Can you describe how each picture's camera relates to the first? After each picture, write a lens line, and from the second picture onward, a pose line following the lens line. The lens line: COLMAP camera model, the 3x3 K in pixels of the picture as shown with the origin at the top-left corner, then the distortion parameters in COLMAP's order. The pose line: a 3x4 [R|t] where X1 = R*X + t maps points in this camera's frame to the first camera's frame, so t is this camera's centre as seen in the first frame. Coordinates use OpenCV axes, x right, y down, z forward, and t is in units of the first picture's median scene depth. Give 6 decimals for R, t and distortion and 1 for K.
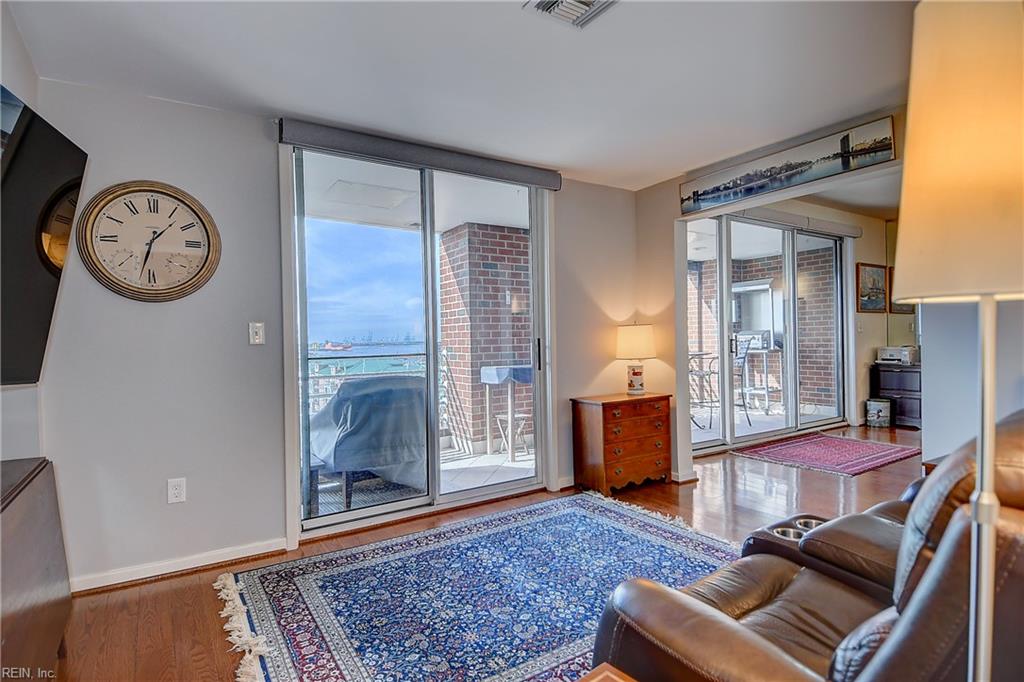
lens RADIAL K [[529.6, 0, 512.0], [0, 529.6, 341.0], [0, 0, 1]] dist [0.051896, -0.056829]
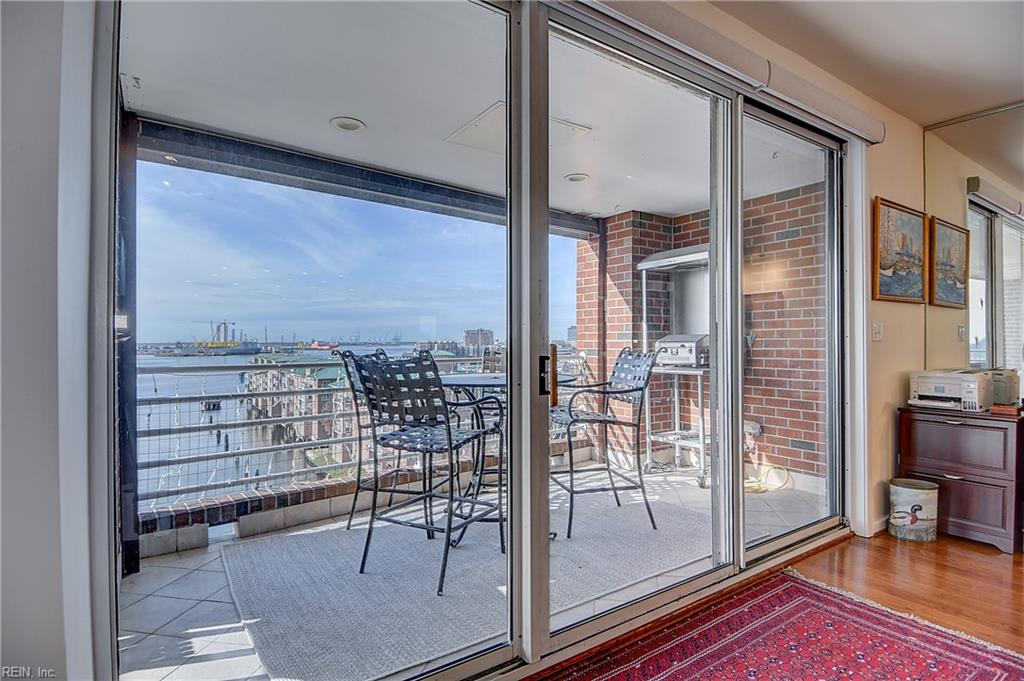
lens RADIAL K [[529.6, 0, 512.0], [0, 529.6, 340.5], [0, 0, 1]] dist [0.051896, -0.056829]
pose [[0.999645, 0.016214, 0.021139, 0.306334], [-0.016121, 0.999860, -0.004560, -0.009270], [-0.021210, 0.004218, 0.999766, 0.518621]]
